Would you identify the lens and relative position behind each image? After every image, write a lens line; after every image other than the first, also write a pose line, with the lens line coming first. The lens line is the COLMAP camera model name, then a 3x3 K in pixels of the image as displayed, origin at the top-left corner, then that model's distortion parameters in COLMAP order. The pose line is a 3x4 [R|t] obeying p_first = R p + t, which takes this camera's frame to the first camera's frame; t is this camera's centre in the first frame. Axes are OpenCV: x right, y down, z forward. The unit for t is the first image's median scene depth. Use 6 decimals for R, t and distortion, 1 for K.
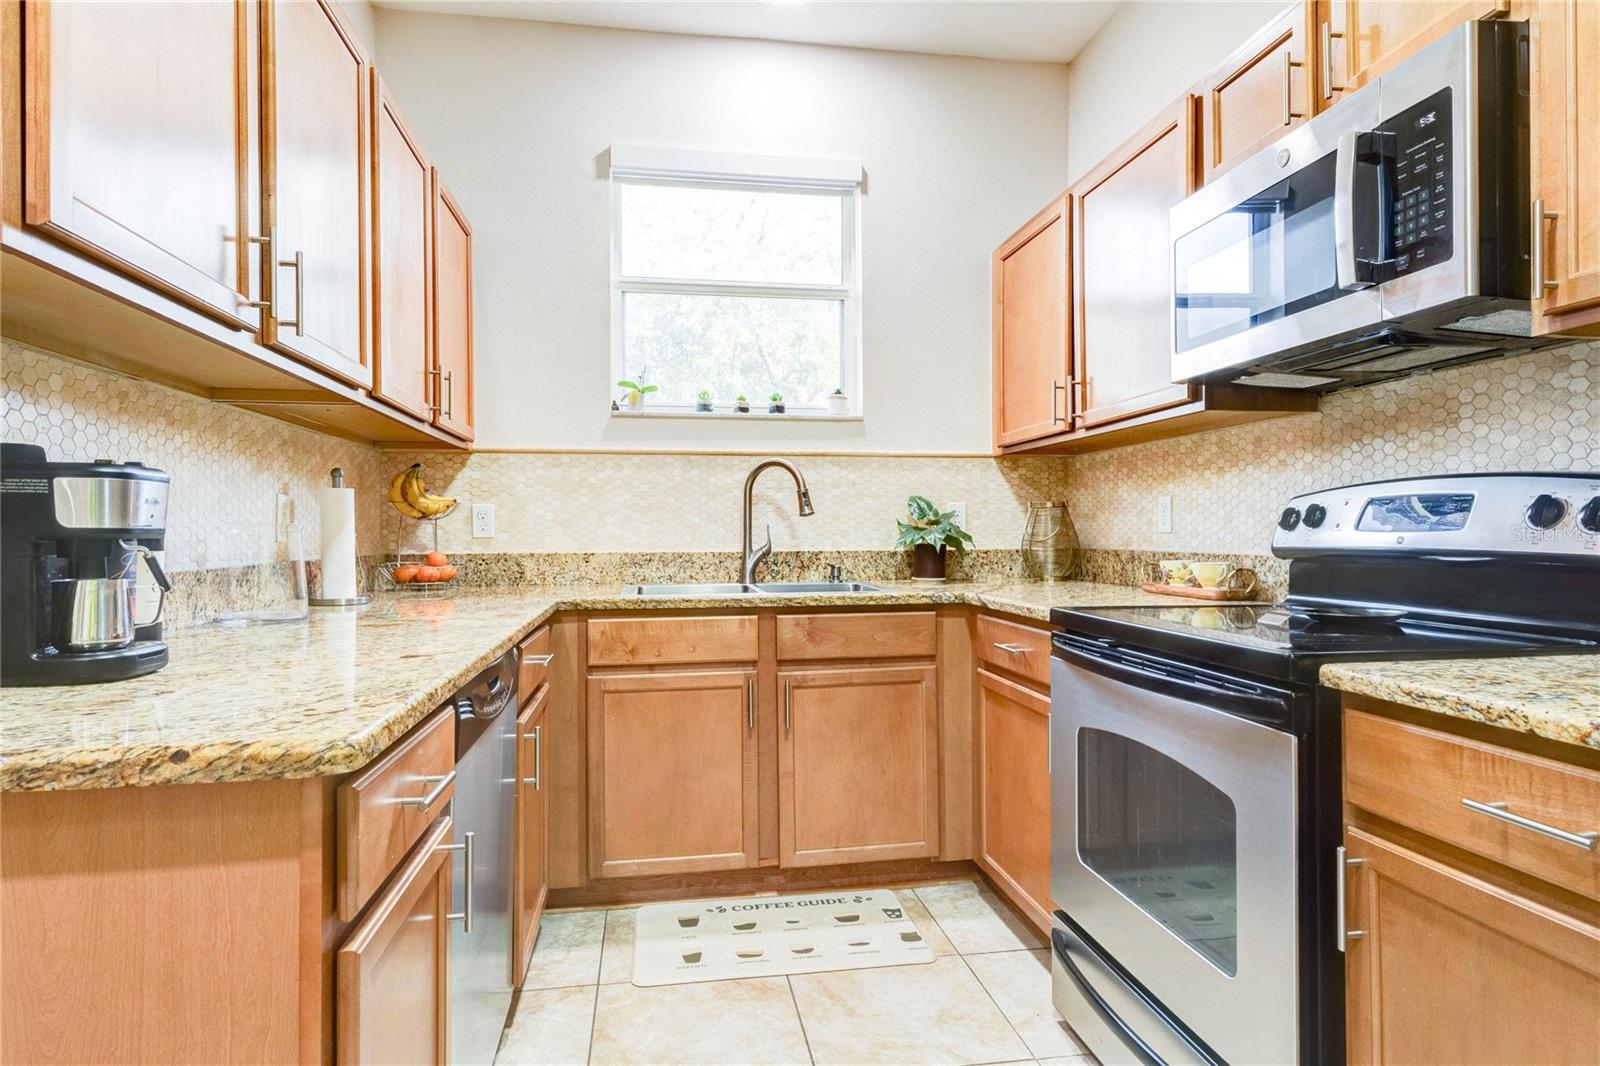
lens RADIAL K [[893.8, 0, 799.3], [0, 893.8, 527.6], [0, 0, 1]] dist [0.016389, -0.001052]
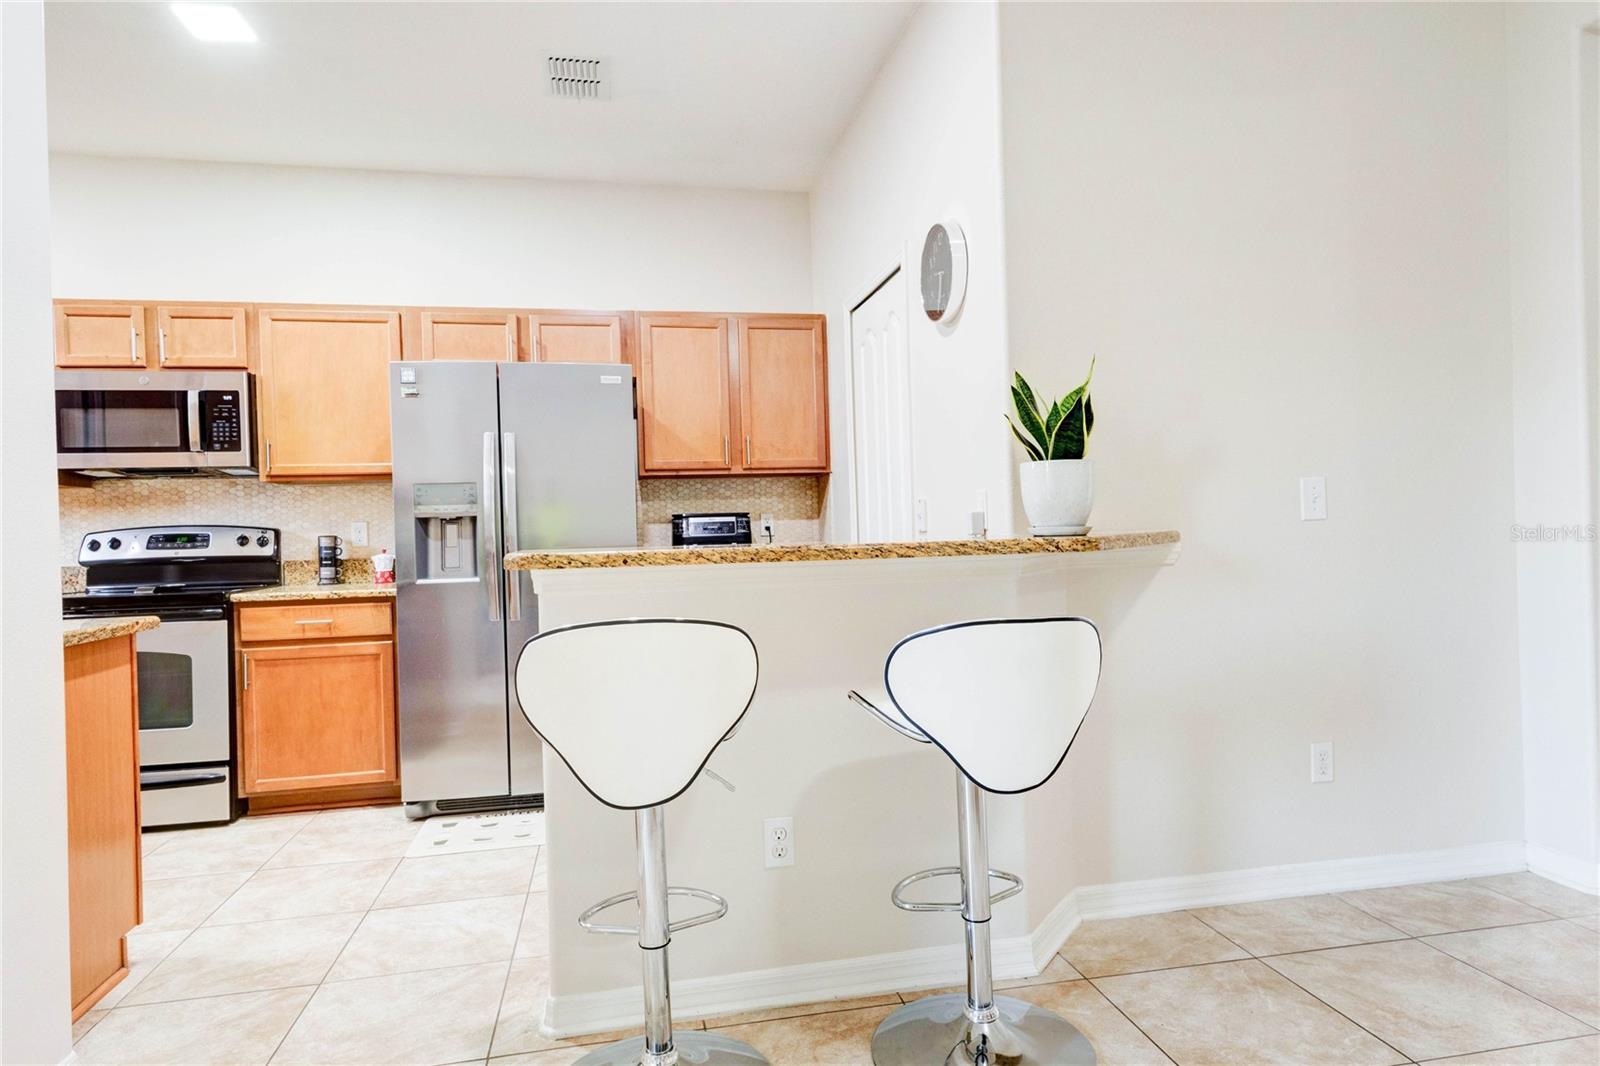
lens RADIAL K [[893.8, 0, 789.0], [0, 893.8, 536.3], [0, 0, 1]] dist [0.016389, -0.001052]
pose [[-0.025786, 0.002529, 0.999664, -1.706190], [0.022459, 0.999746, -0.001950, 0.009654], [-0.999415, 0.022401, -0.025836, -0.510949]]
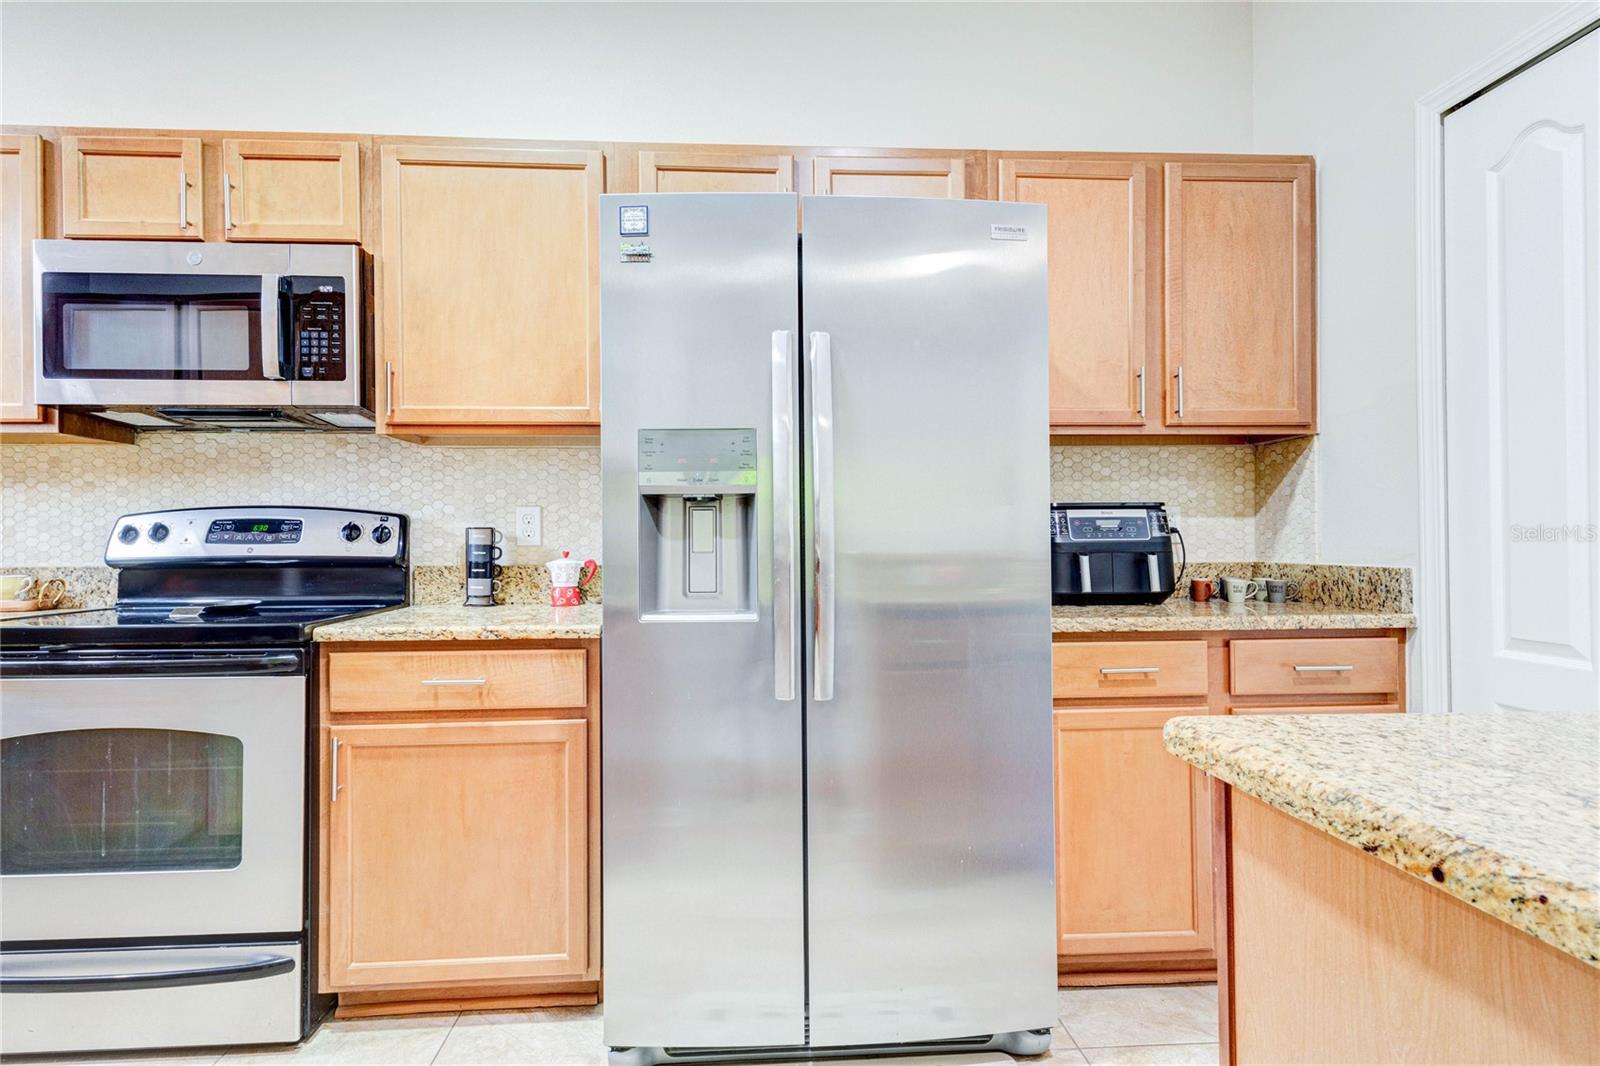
lens RADIAL K [[893.8, 0, 804.9], [0, 893.8, 536.1], [0, 0, 1]] dist [0.016389, -0.001052]
pose [[0.101522, 0.007571, 0.994805, -0.669469], [-0.000472, 0.999971, -0.007562, 0.001377], [-0.994833, 0.000298, 0.101522, -0.012016]]
